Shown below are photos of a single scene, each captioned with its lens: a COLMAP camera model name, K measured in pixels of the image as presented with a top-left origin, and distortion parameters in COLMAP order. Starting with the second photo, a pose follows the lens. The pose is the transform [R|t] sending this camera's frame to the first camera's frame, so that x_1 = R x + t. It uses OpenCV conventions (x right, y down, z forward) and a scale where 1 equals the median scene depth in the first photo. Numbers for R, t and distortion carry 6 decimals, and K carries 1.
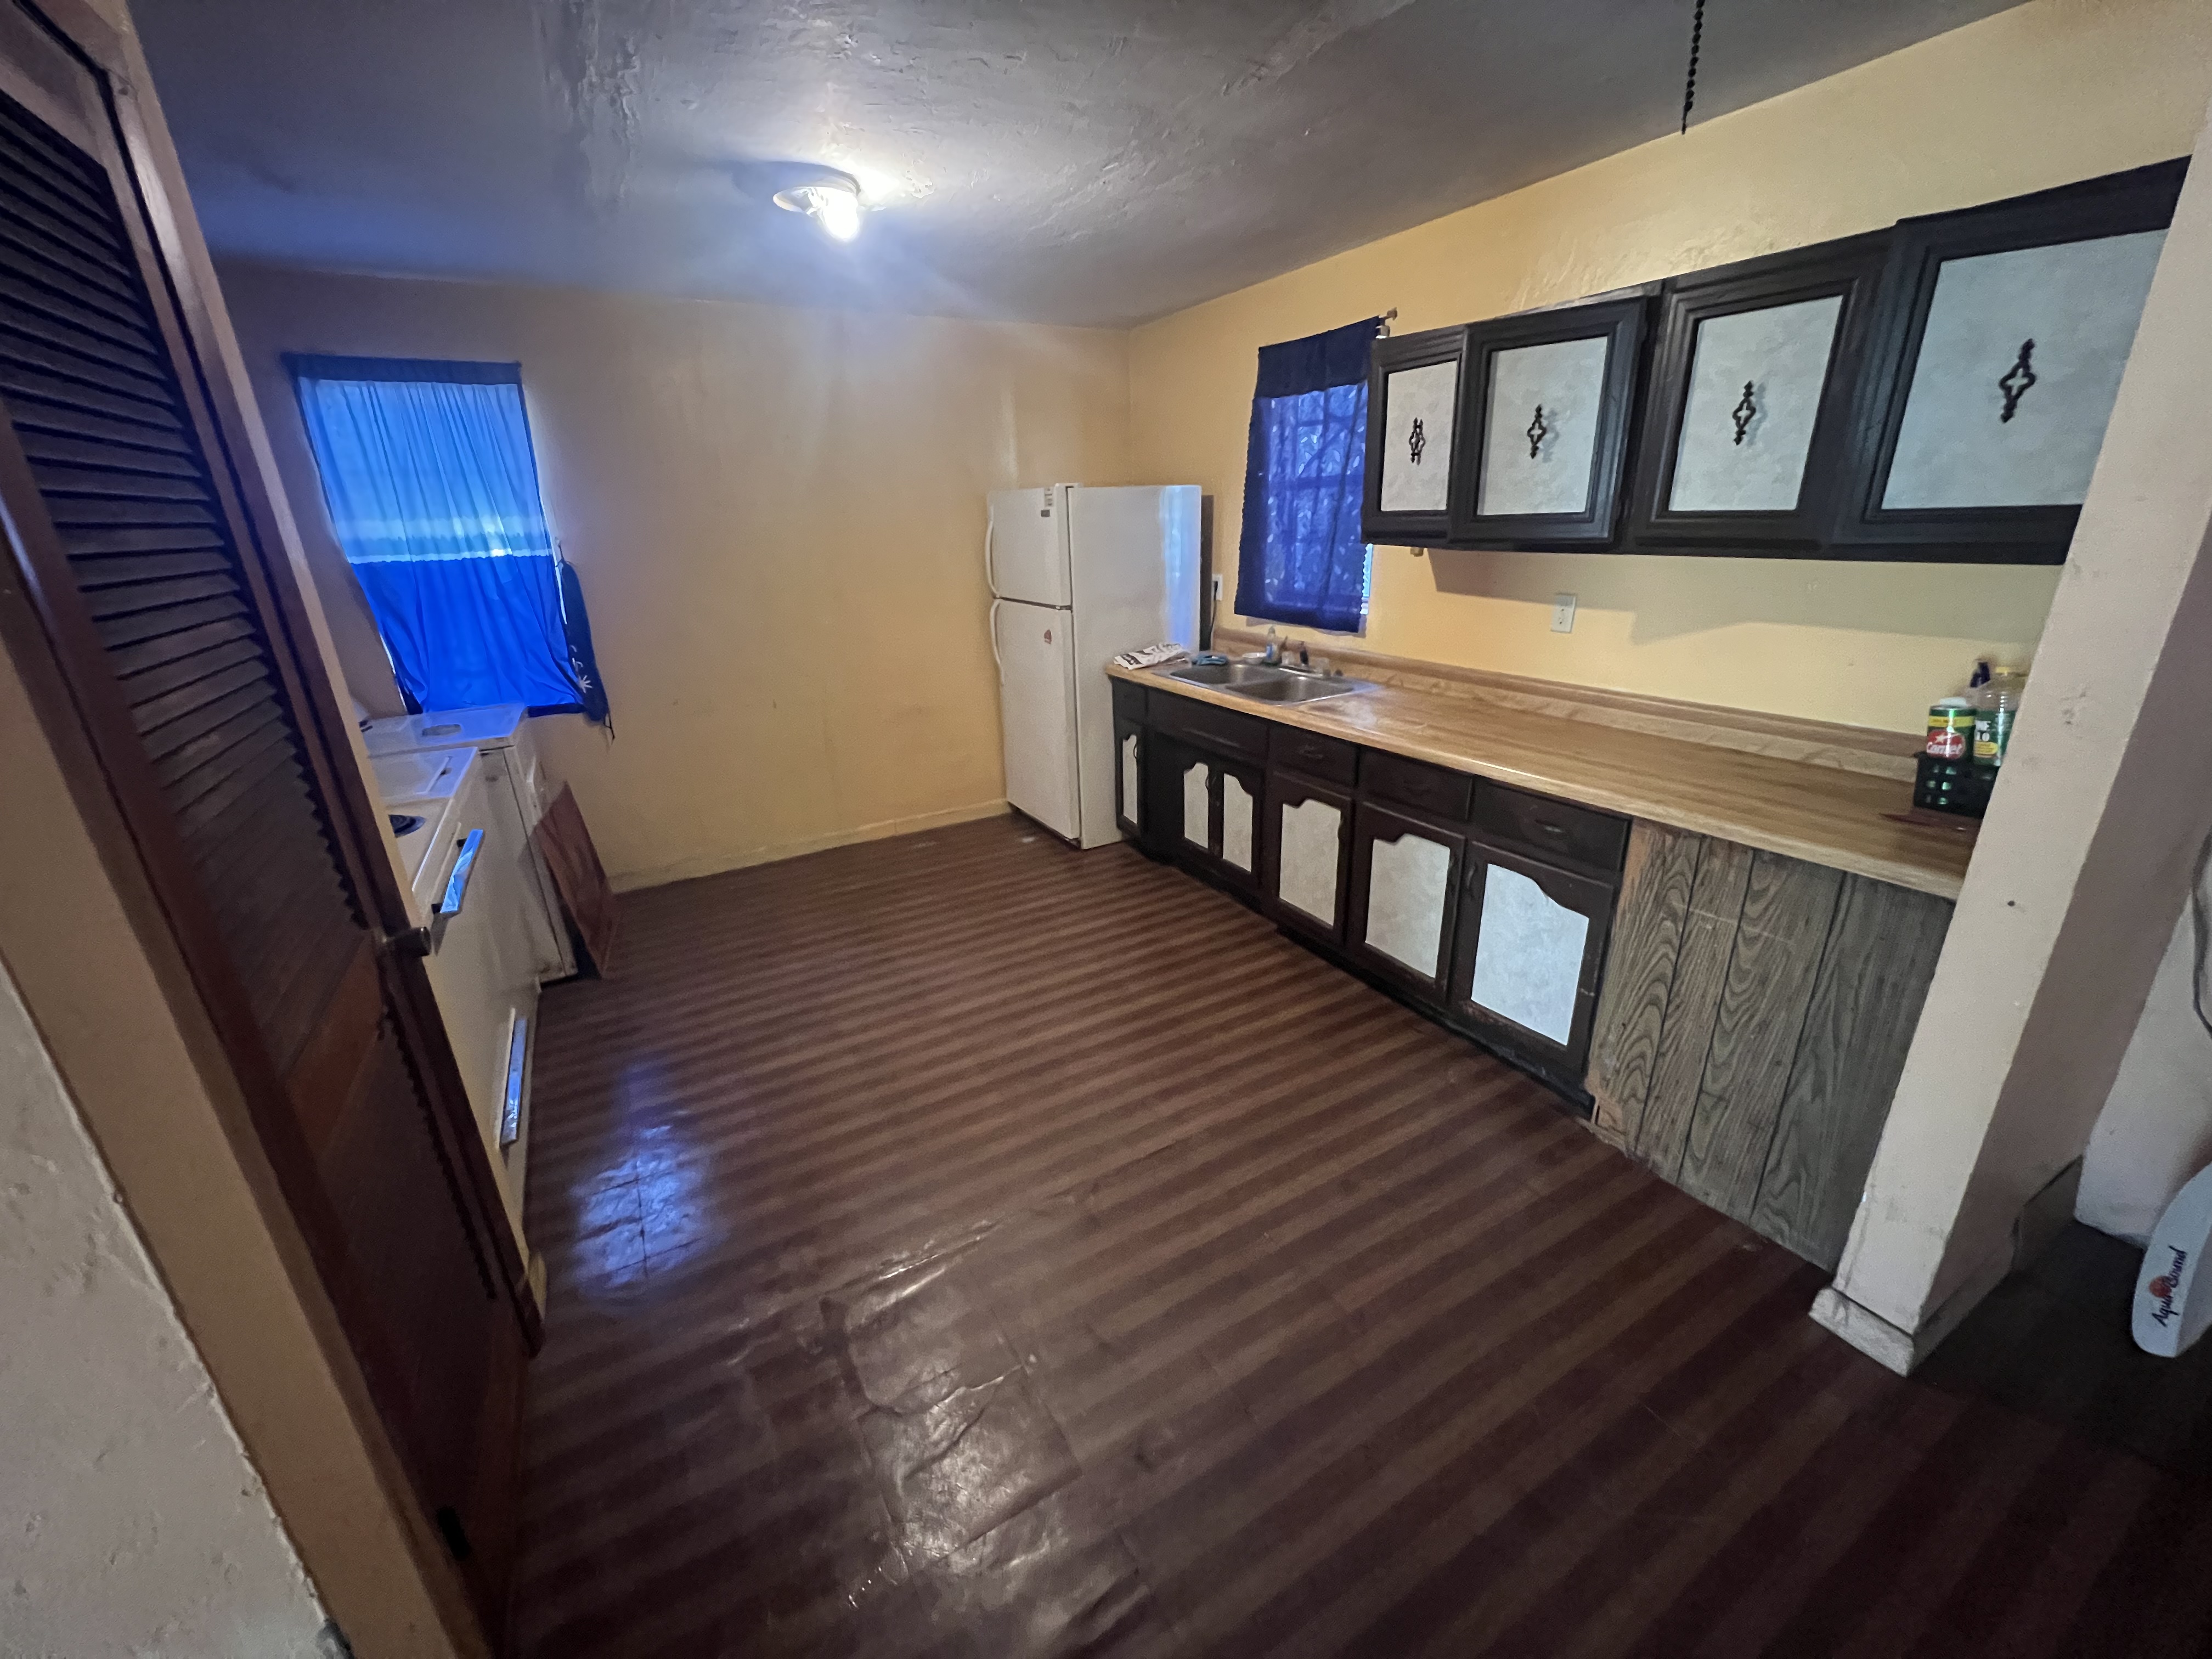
lens RADIAL K [[884.5, 0, 1100.2], [0, 884.5, 830.0], [0, 0, 1]] dist [0.001160, -0.000649]
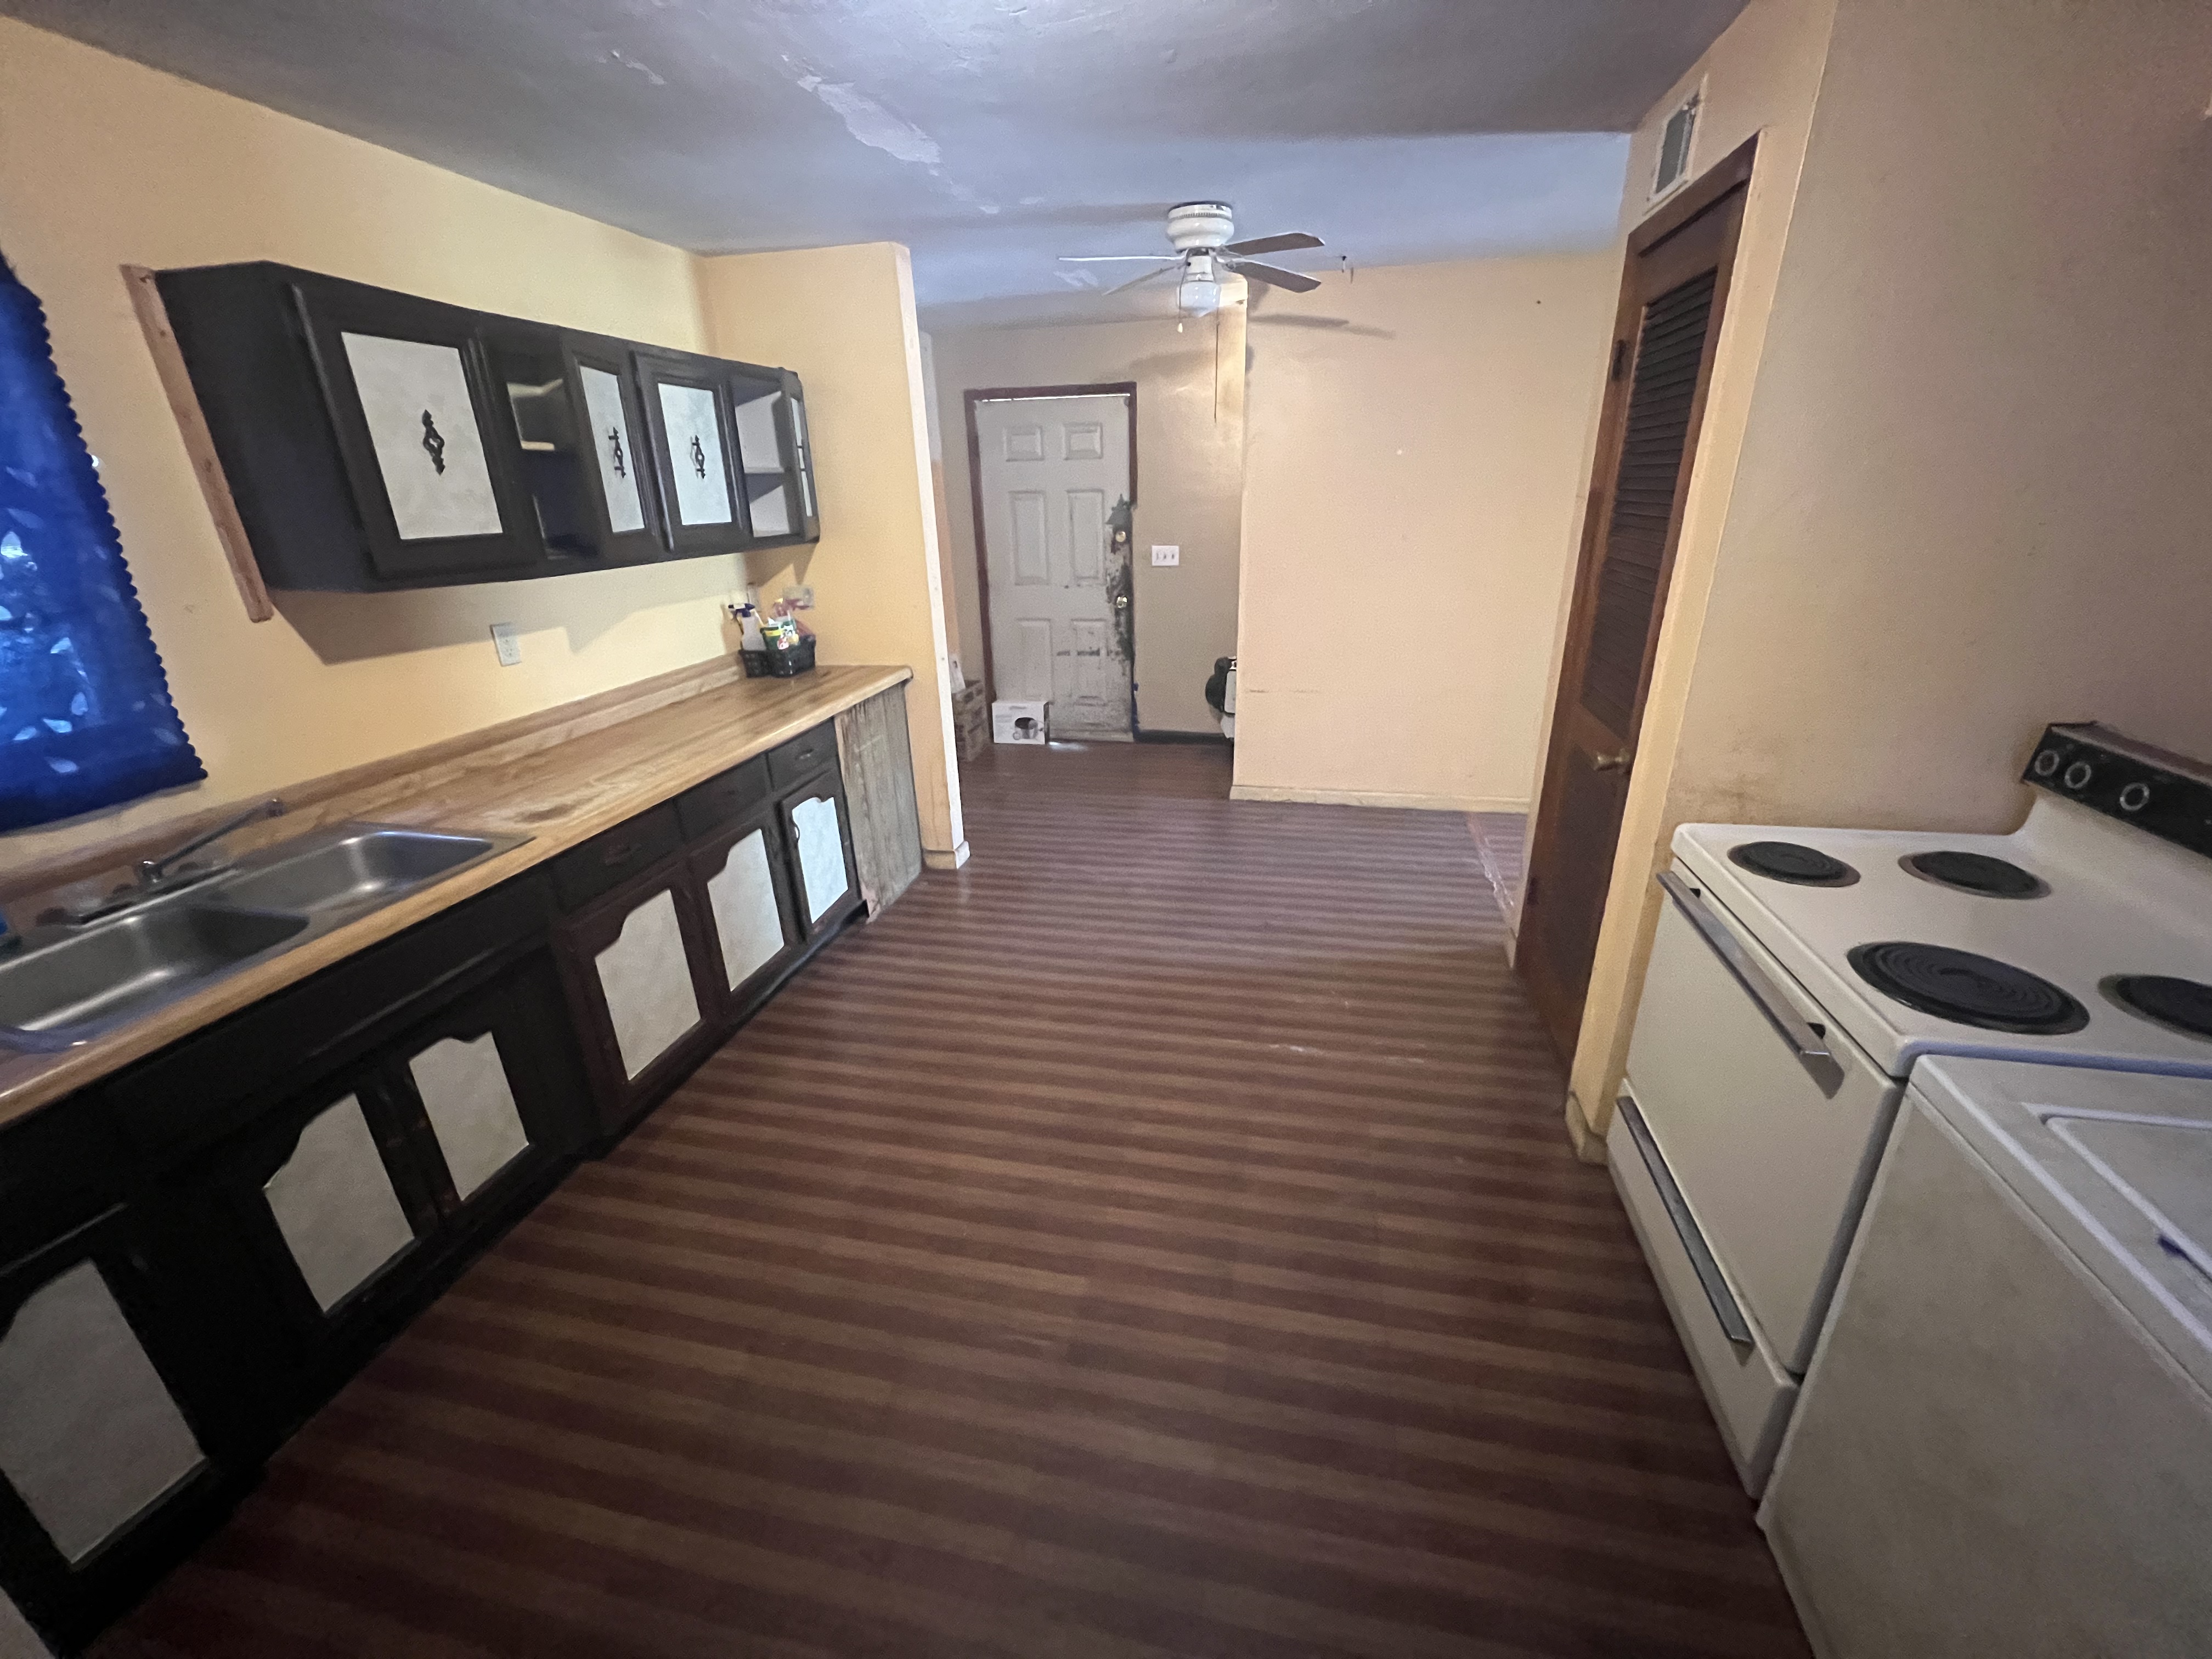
lens RADIAL K [[884.5, 0, 1100.2], [0, 884.5, 830.0], [0, 0, 1]] dist [0.001160, -0.000649]
pose [[-0.736551, -0.197726, 0.646837, -0.490271], [0.277767, 0.783535, 0.555804, -0.368579], [-0.616716, 0.589047, -0.522192, 1.027139]]
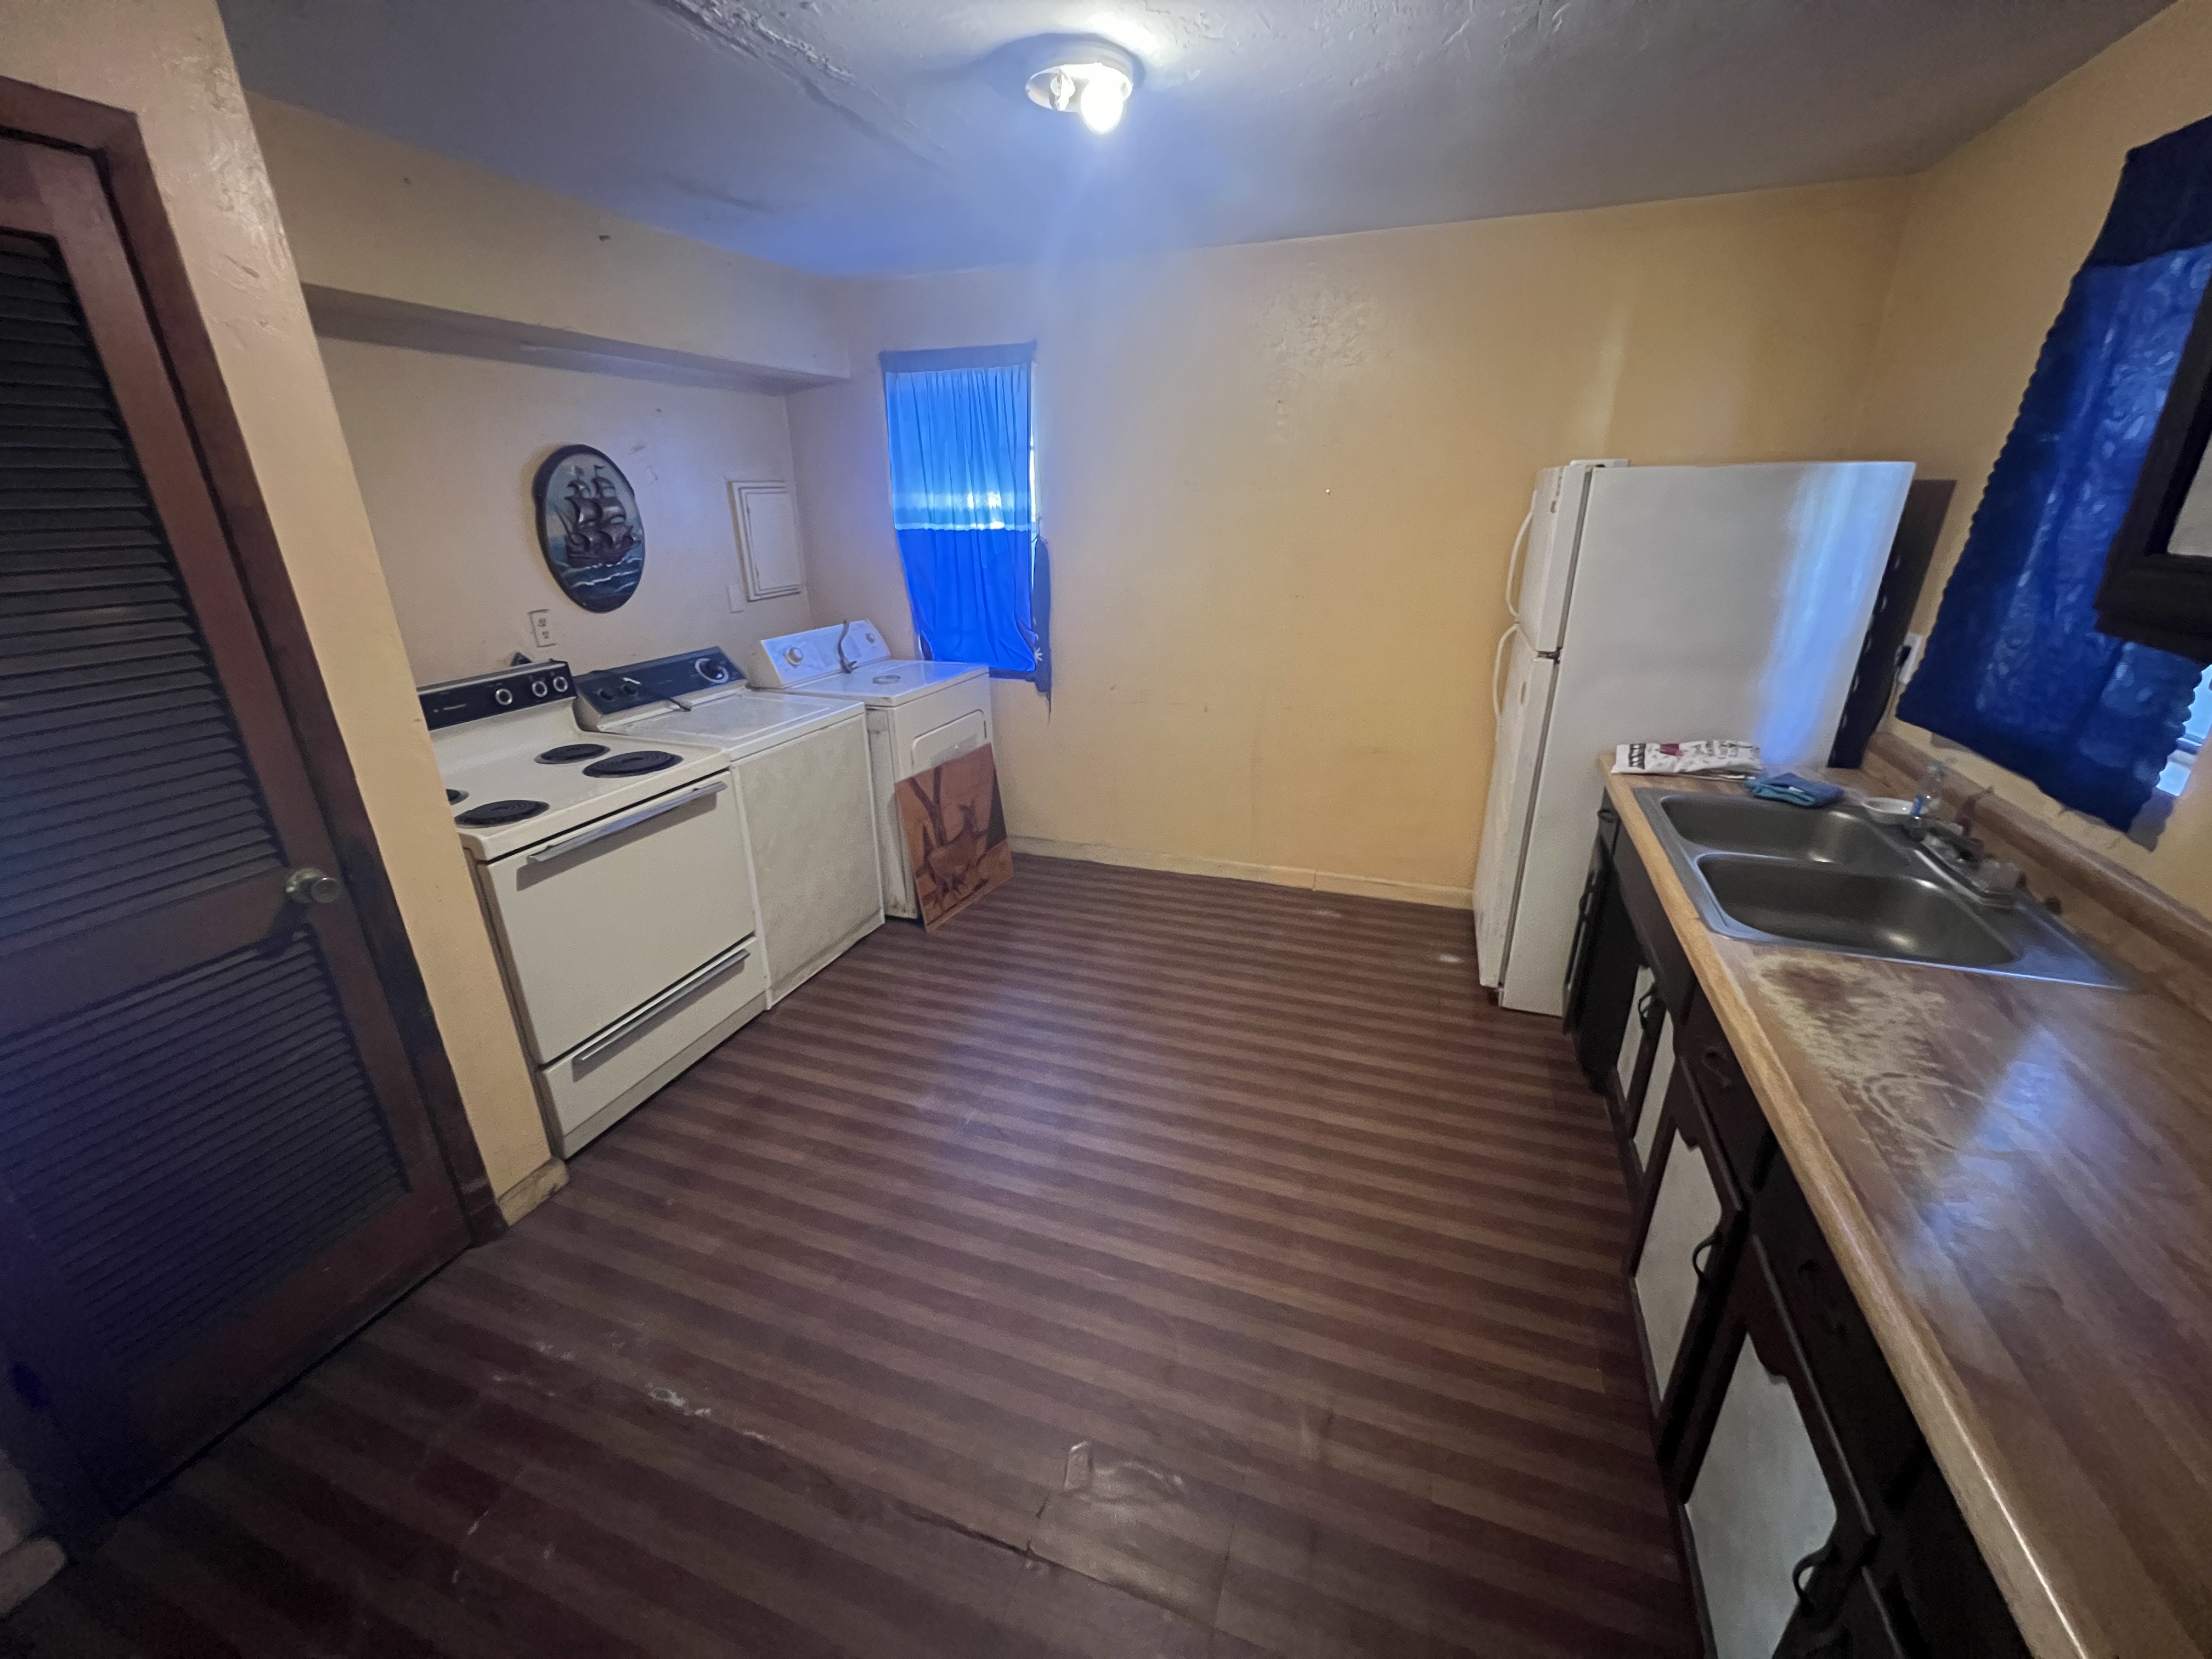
lens RADIAL K [[884.5, 0, 1100.2], [0, 884.5, 830.0], [0, 0, 1]] dist [0.001160, -0.000649]
pose [[0.646360, 0.296965, -0.702873, 0.288301], [-0.267107, 0.950933, 0.156140, -0.172015], [0.714754, 0.086820, 0.693966, 0.395646]]
